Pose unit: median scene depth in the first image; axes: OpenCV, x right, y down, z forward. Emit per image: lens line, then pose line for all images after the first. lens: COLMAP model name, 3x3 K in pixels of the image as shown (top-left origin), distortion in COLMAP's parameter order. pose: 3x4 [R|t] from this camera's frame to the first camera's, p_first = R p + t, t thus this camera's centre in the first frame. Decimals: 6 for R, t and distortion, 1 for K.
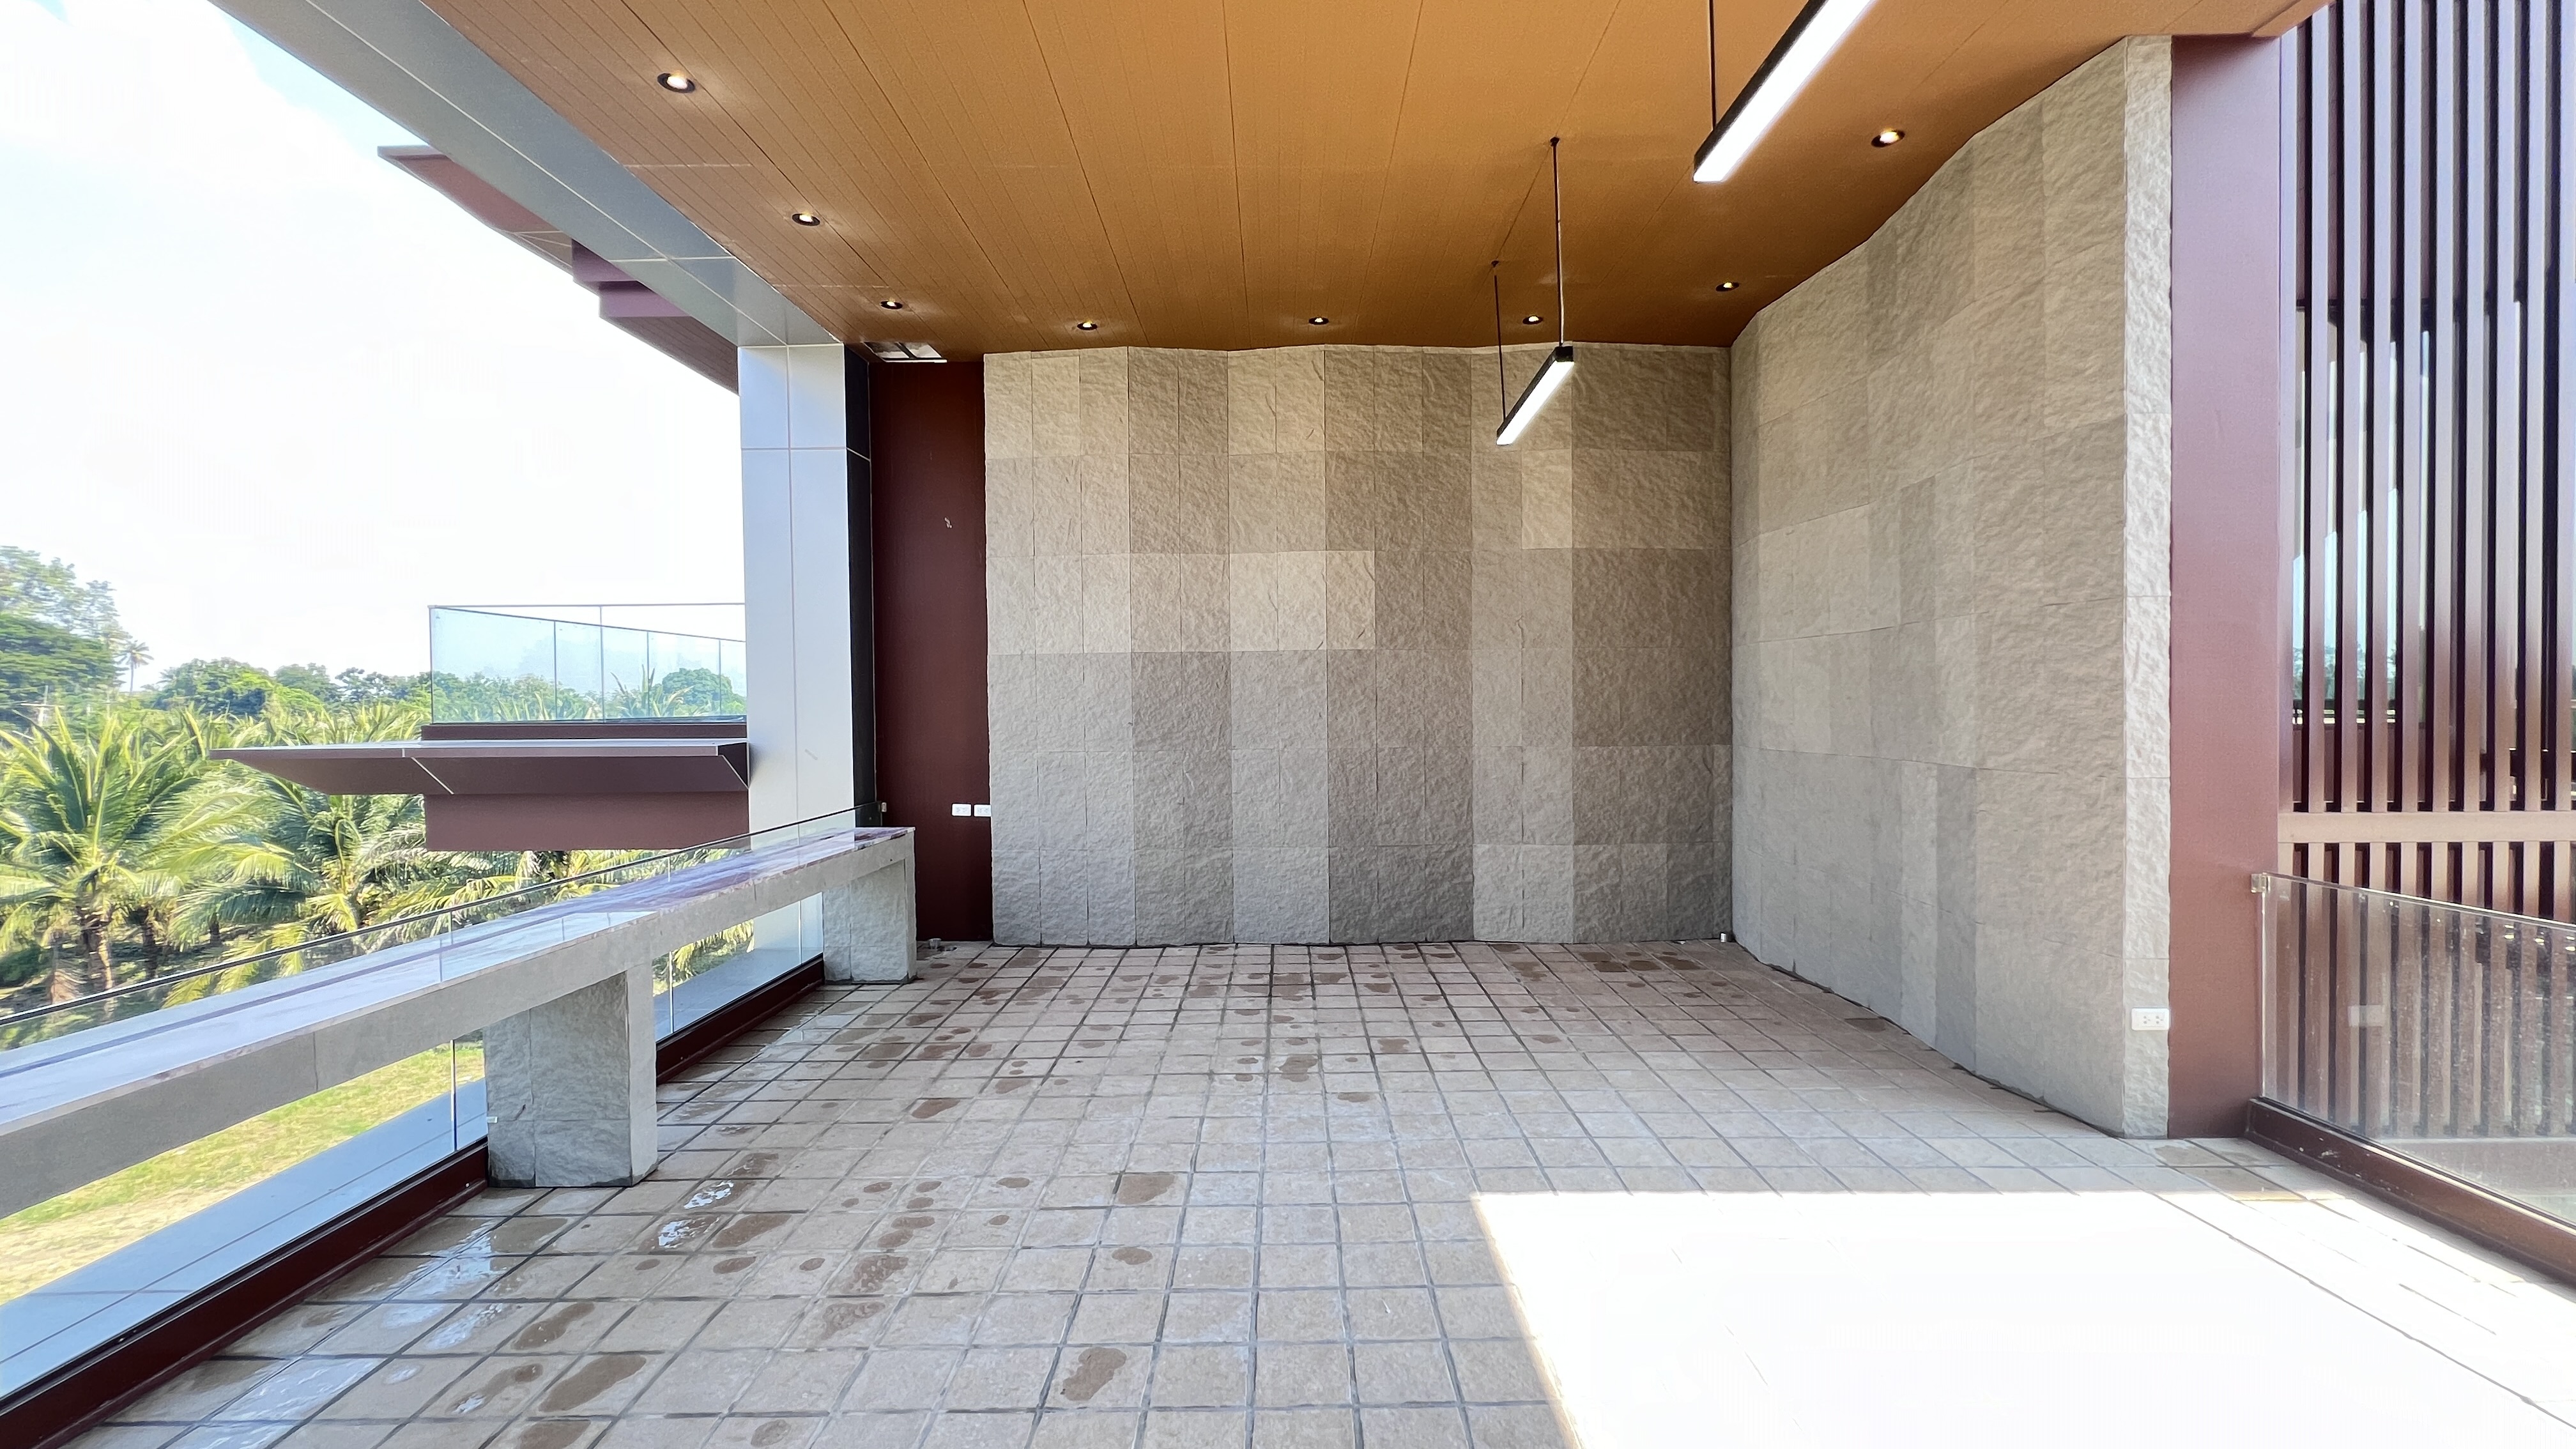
lens RADIAL K [[1033.9, 0, 1279.4], [0, 1033.9, 720.9], [0, 0, 1]] dist [-0.002059, 0.000050]
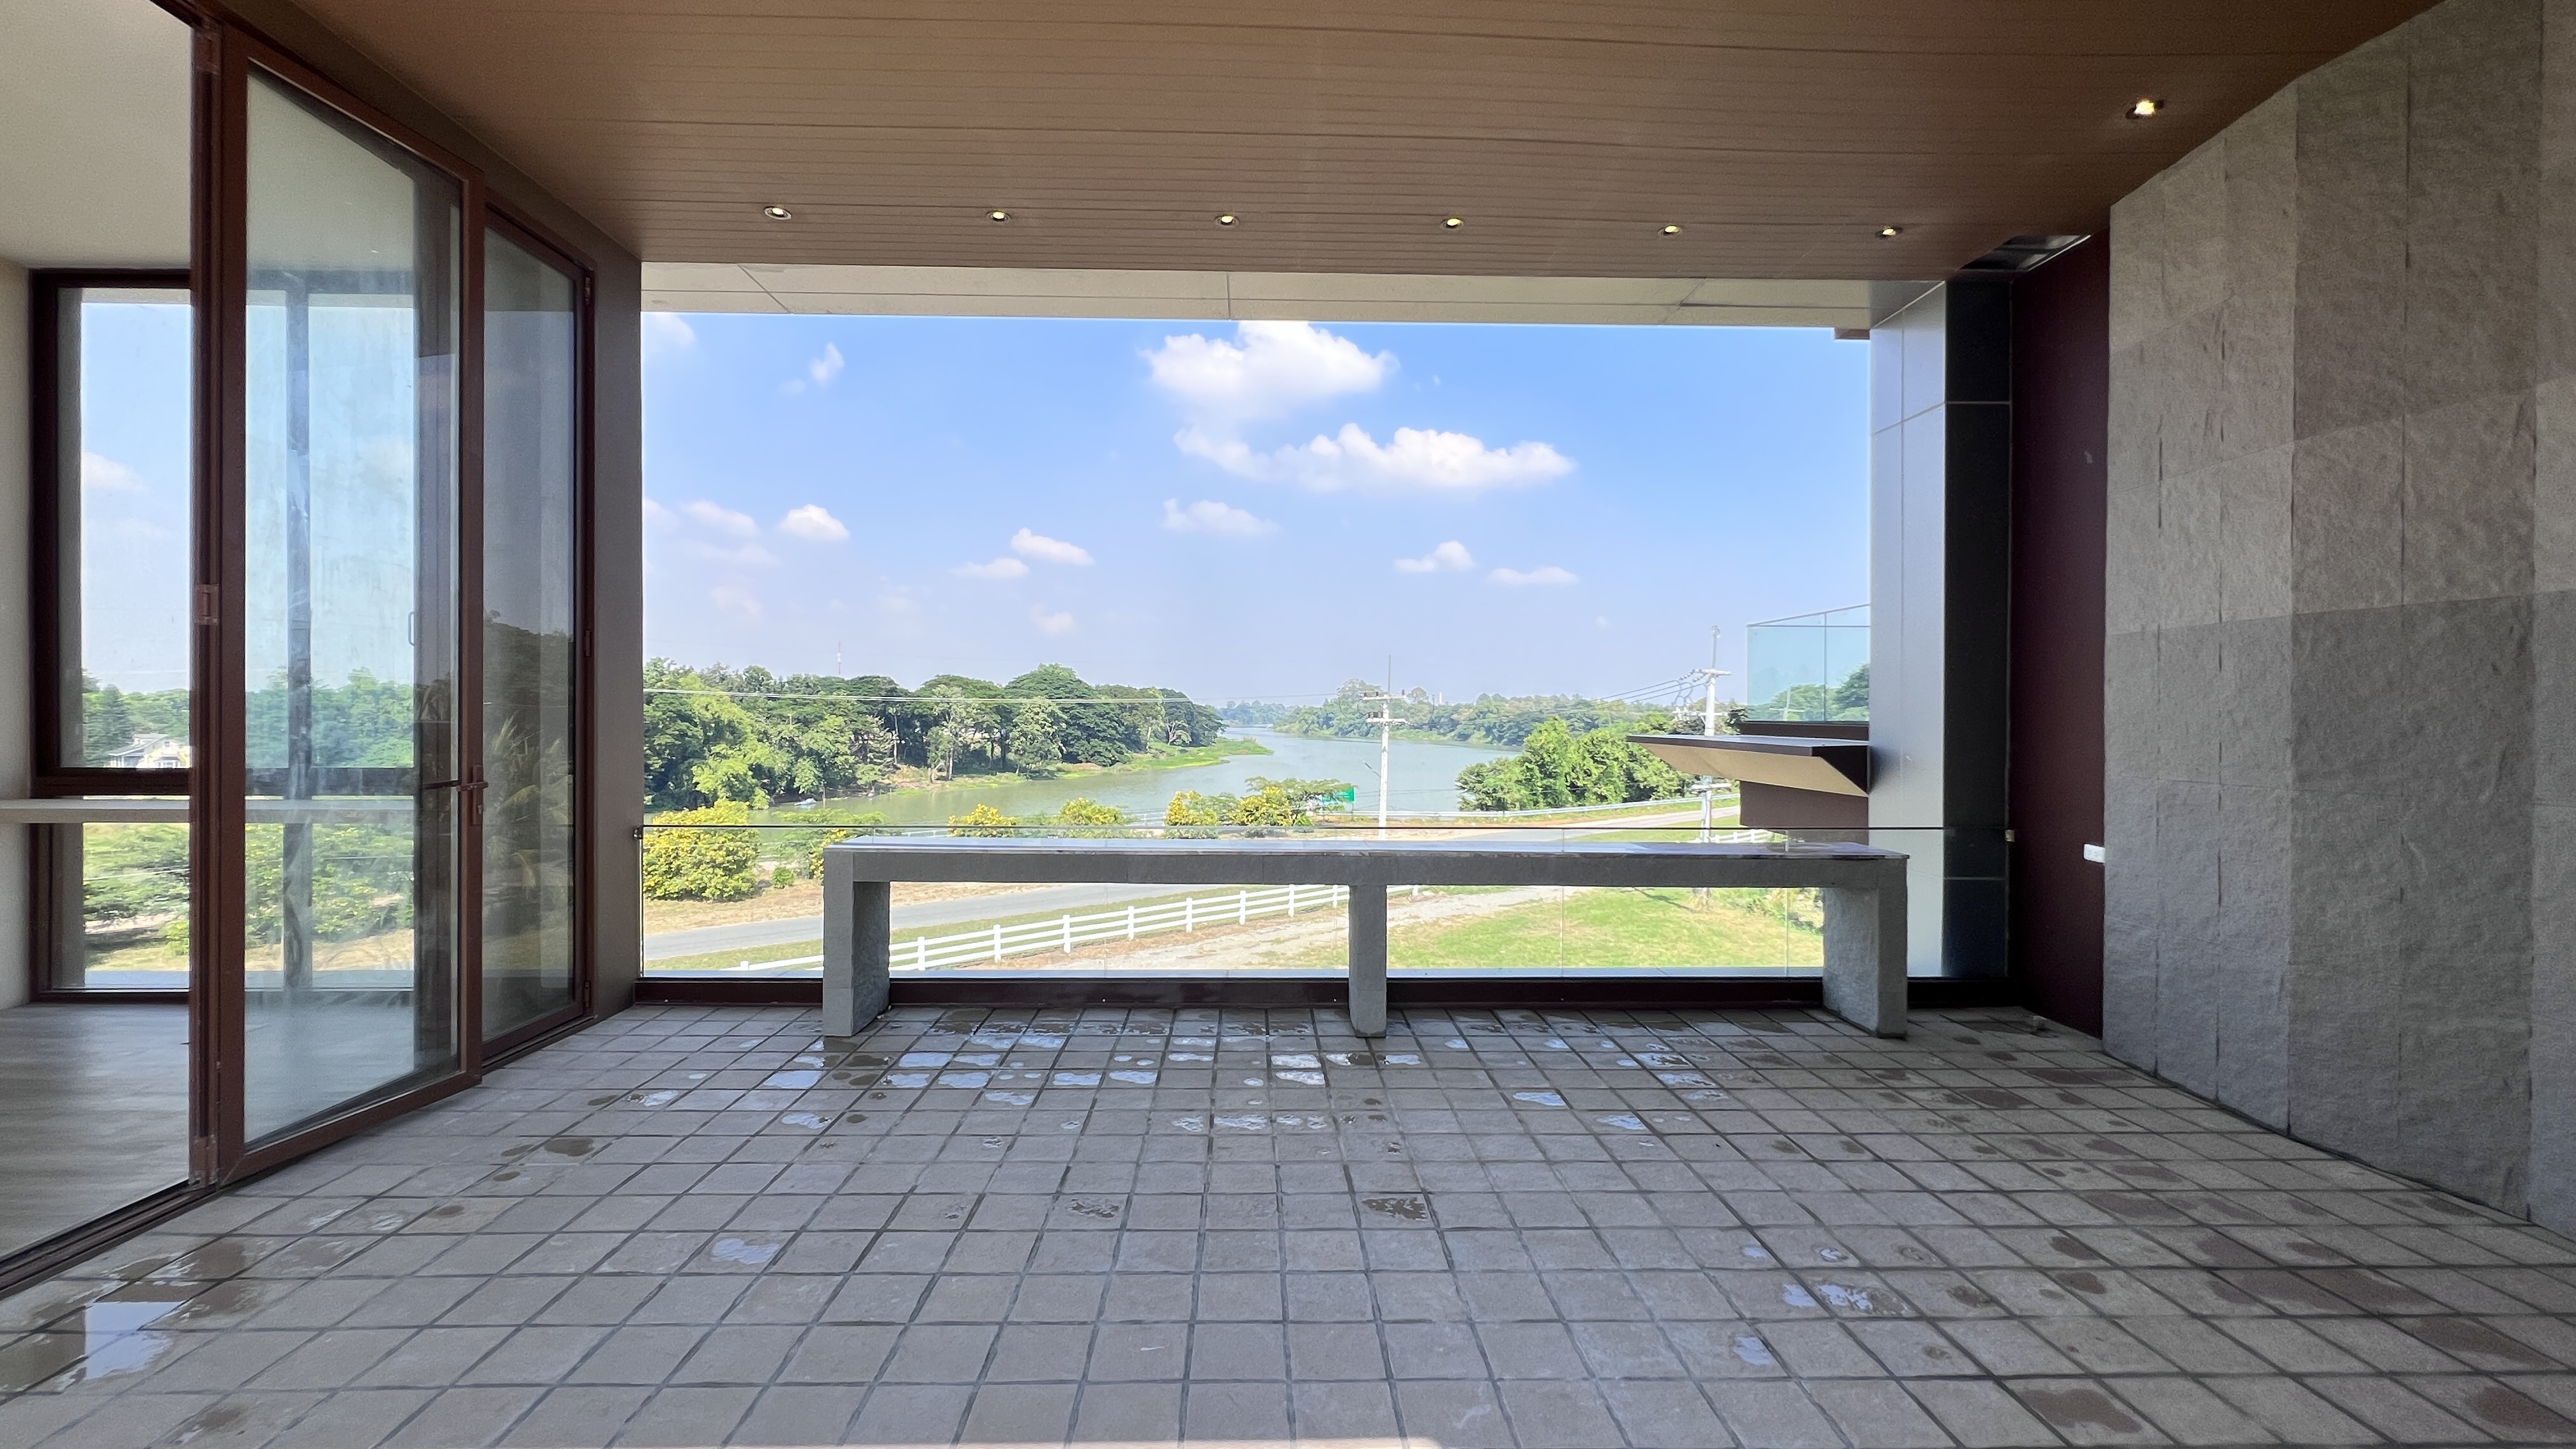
lens RADIAL K [[1033.9, 0, 1279.4], [0, 1033.9, 720.9], [0, 0, 1]] dist [-0.002059, 0.000050]
pose [[0.030921, 0.016776, -0.999381, 0.406678], [-0.023661, 0.999591, 0.016048, -0.004178], [0.999242, 0.023150, 0.031305, 0.427336]]
